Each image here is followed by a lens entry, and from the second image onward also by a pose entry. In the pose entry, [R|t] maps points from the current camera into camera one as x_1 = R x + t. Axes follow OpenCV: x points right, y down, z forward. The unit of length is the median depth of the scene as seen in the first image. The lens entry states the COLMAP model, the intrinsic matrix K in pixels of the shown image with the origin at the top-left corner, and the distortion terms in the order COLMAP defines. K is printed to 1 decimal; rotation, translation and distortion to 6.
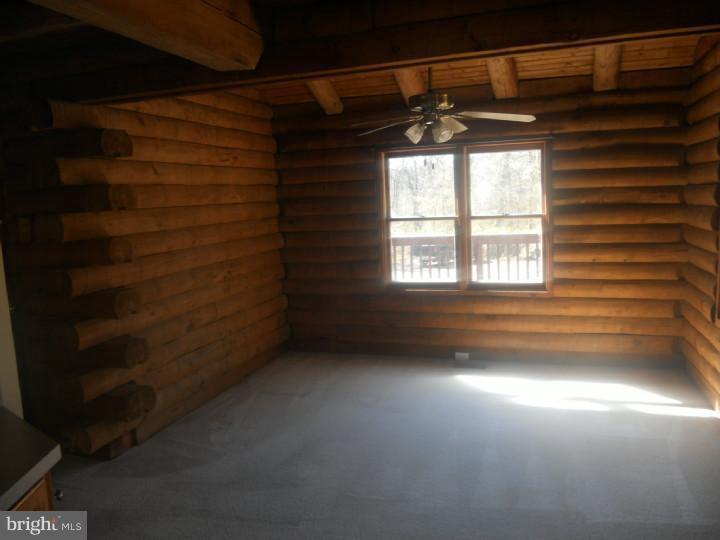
lens RADIAL K [[540.4, 0, 357.8], [0, 540.4, 269.3], [0, 0, 1]] dist [-0.055621, 0.009266]
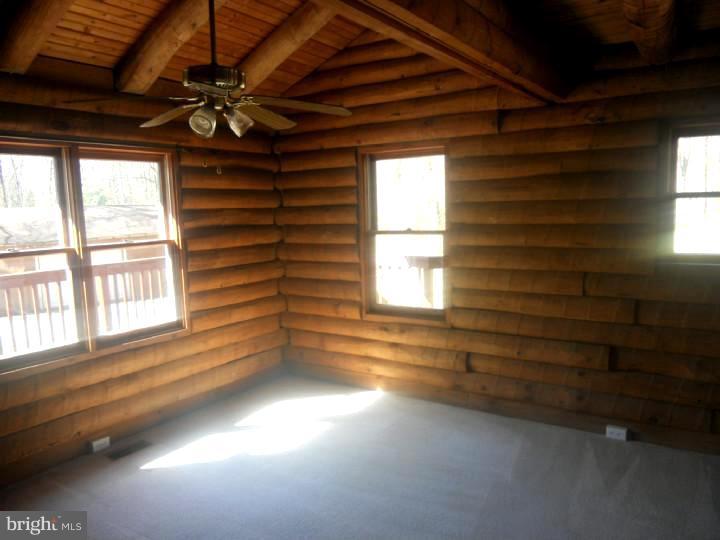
lens RADIAL K [[540.4, 0, 357.8], [0, 540.4, 269.3], [0, 0, 1]] dist [-0.055621, 0.009266]
pose [[0.284608, -0.076060, 0.955622, -0.391909], [0.141259, 0.989293, 0.036670, -0.046570], [-0.948179, 0.124554, 0.292305, 0.495027]]
